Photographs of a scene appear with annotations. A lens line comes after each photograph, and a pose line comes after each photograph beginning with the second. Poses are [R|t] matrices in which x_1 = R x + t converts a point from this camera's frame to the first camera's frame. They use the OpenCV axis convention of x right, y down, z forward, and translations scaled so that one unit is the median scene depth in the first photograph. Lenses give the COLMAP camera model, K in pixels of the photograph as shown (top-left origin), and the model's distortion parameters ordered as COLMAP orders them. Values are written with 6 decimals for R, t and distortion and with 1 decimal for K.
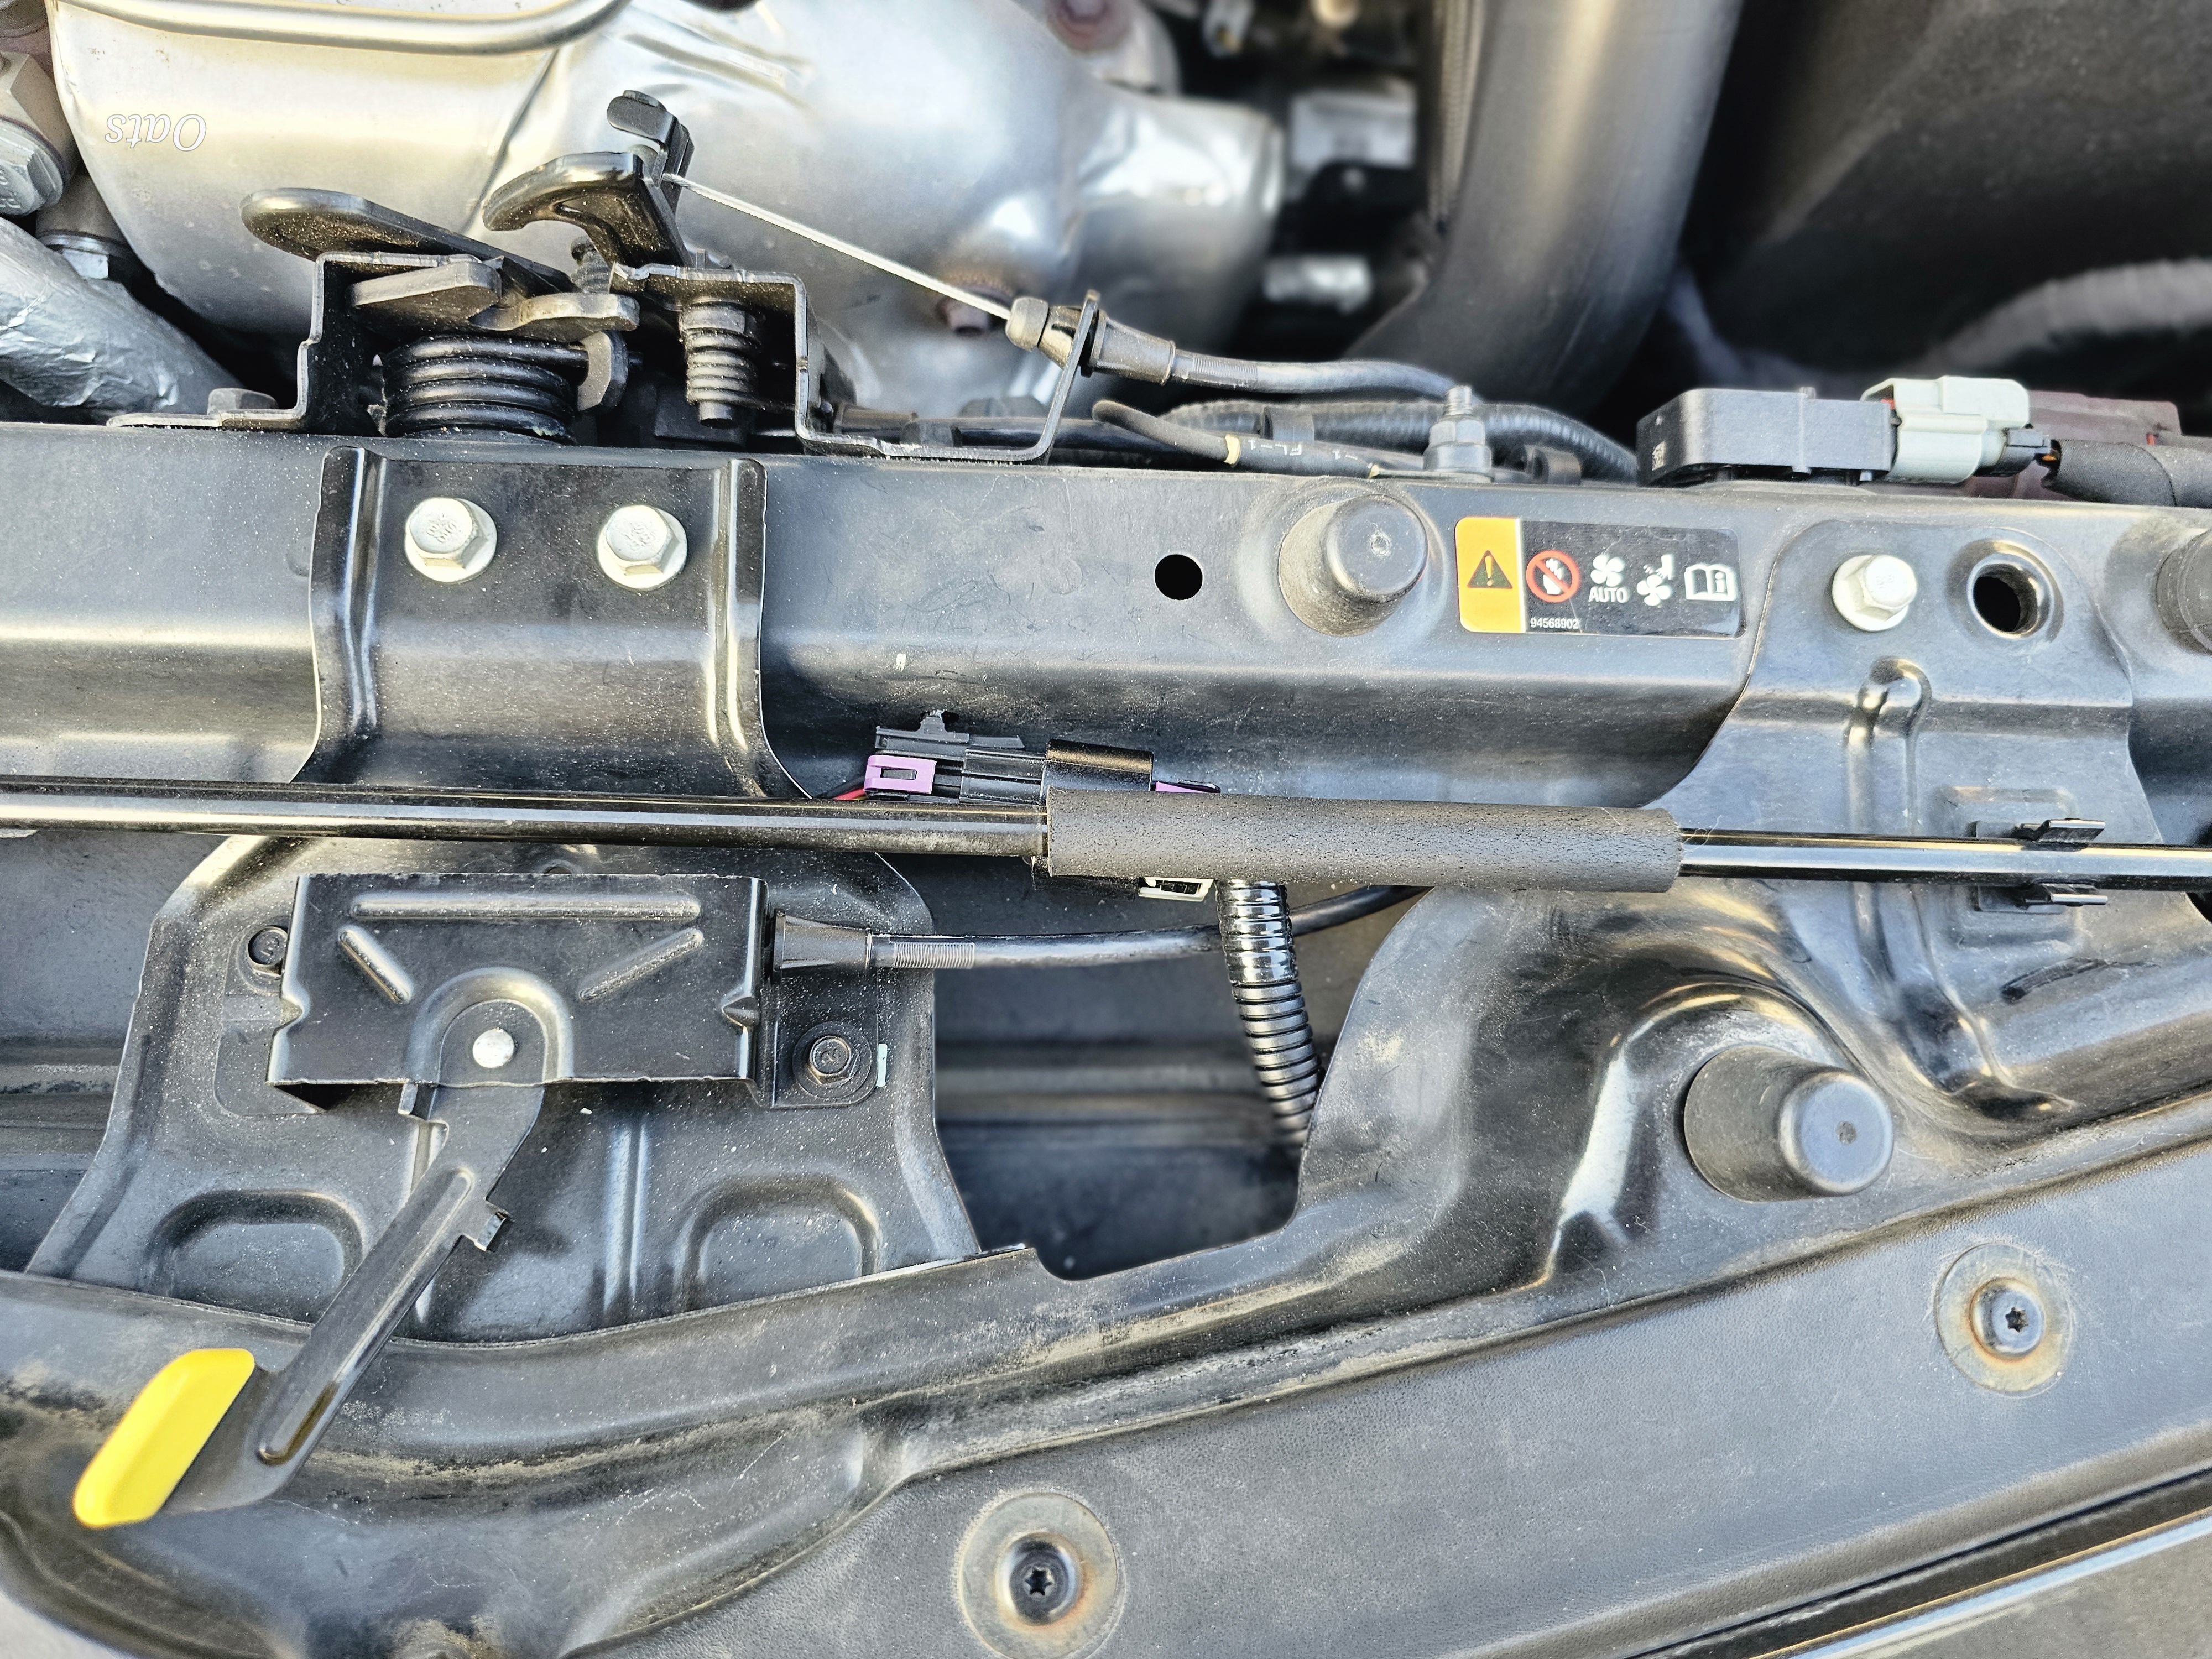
lens RADIAL K [[1582.8, 0, 1121.0], [0, 1582.8, 831.1], [0, 0, 1]] dist [0.012482, -0.027260]
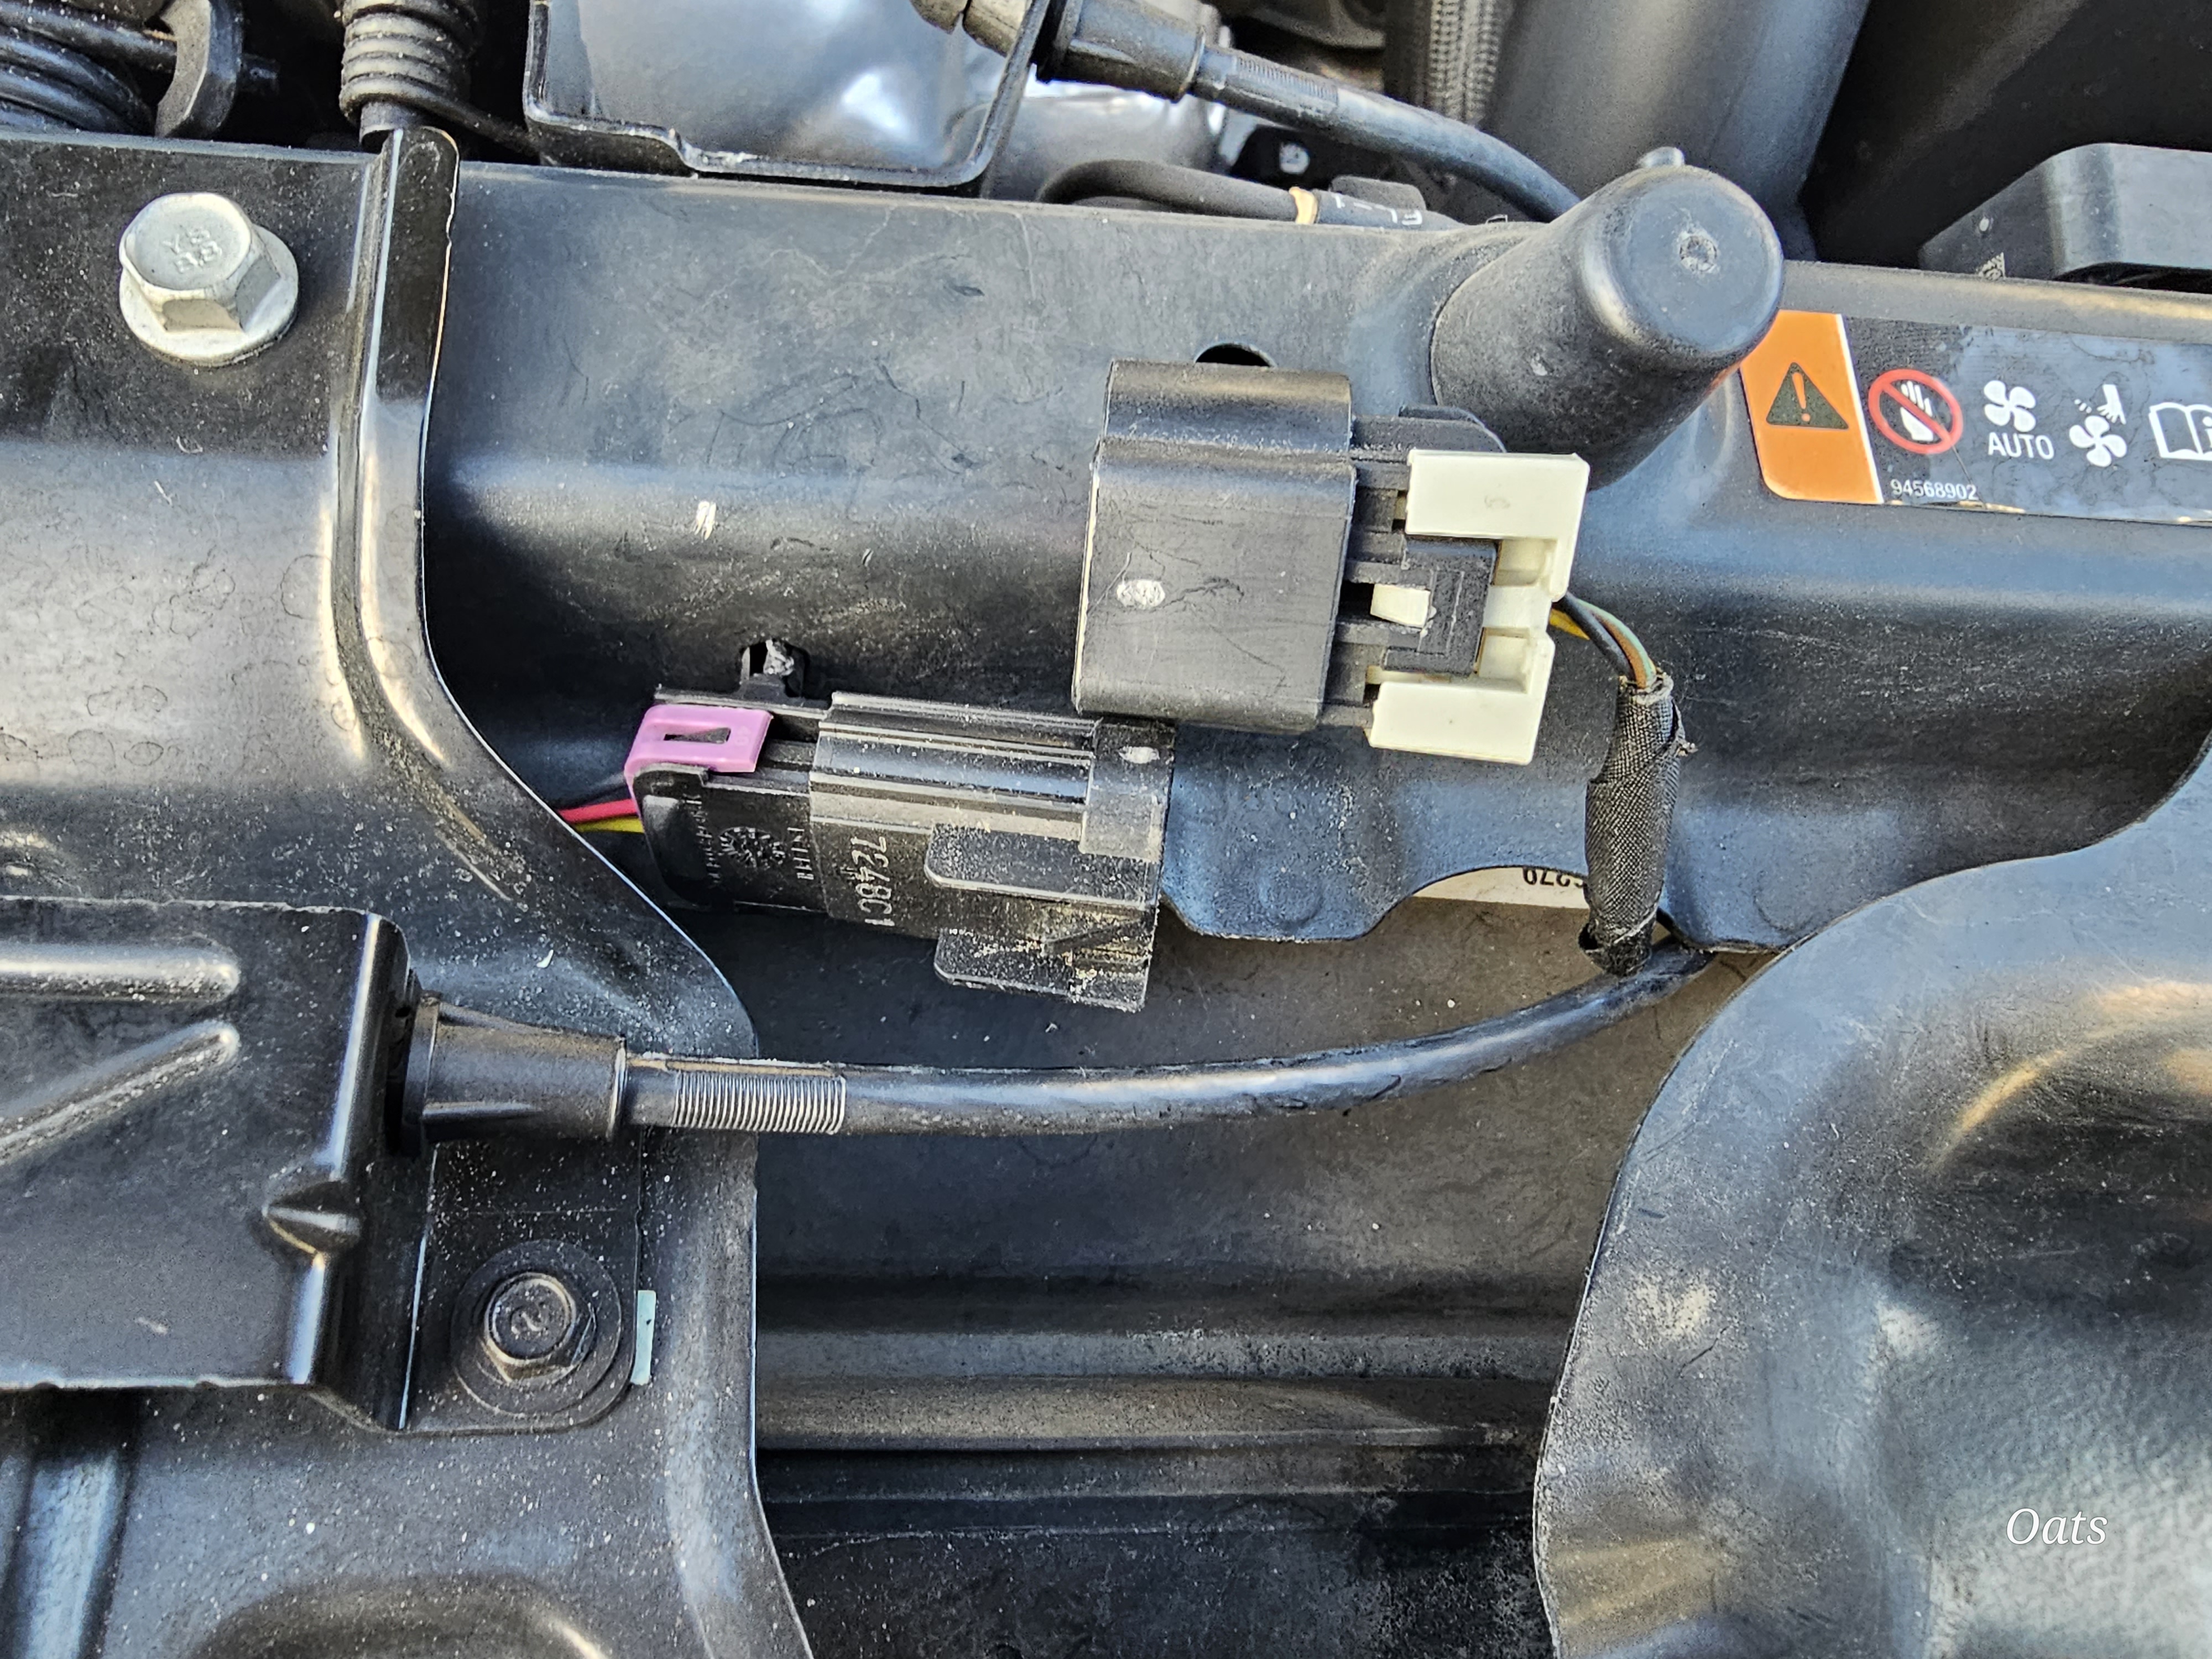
lens RADIAL K [[1562.2, 0, 918.5], [0, 1562.2, 834.3], [0, 0, 1]] dist [0.002227, -0.000565]
pose [[0.999943, 0.010614, 0.001127, -0.068049], [-0.010370, 0.991062, -0.132997, 0.057814], [-0.002528, 0.132978, 0.991116, 0.496661]]
